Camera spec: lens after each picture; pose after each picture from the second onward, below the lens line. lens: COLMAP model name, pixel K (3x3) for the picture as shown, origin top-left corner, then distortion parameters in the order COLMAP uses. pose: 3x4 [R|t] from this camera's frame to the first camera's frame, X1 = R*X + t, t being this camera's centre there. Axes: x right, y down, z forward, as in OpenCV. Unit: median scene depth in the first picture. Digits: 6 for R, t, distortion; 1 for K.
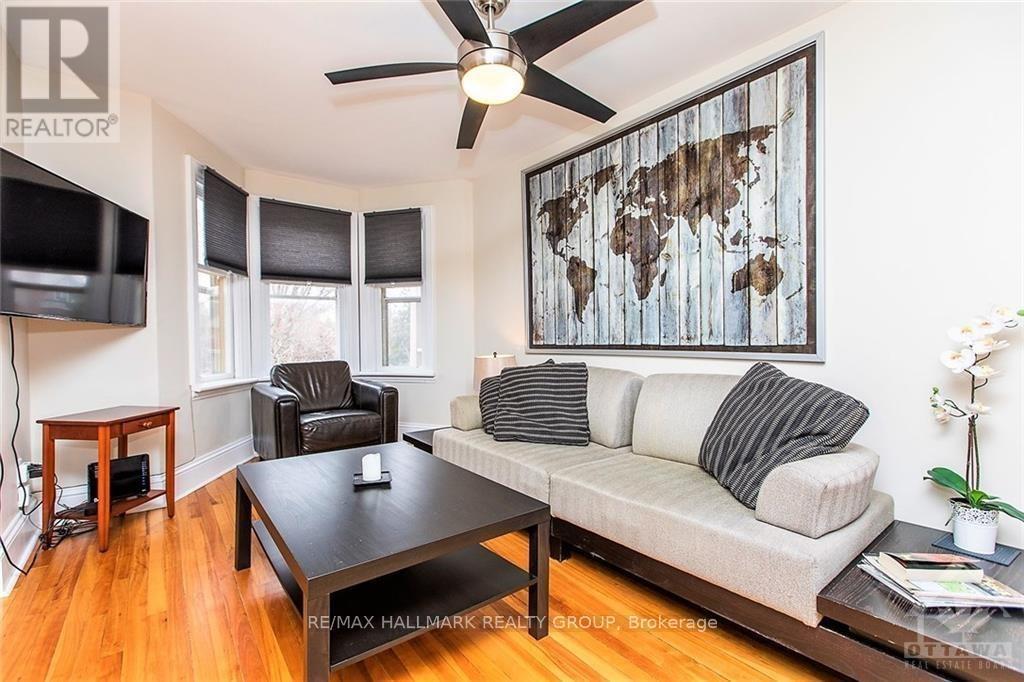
lens RADIAL K [[453.8, 0, 512.0], [0, 453.8, 341.0], [0, 0, 1]] dist [0.000630, 0.000060]
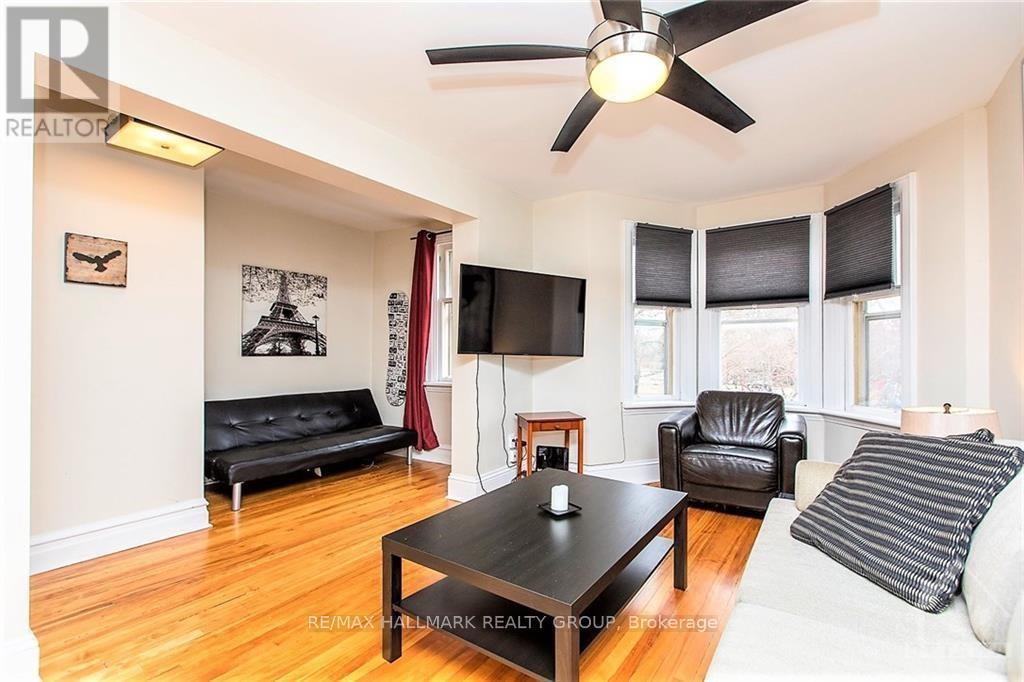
lens RADIAL K [[460.5, 0, 506.4], [0, 460.5, 351.3], [0, 0, 1]] dist [-0.000860, -0.000096]
pose [[0.279235, 0.004301, -0.960213, 0.326523], [-0.018514, 0.999828, -0.000906, -0.027357], [0.960044, 0.018030, 0.279267, 0.265590]]
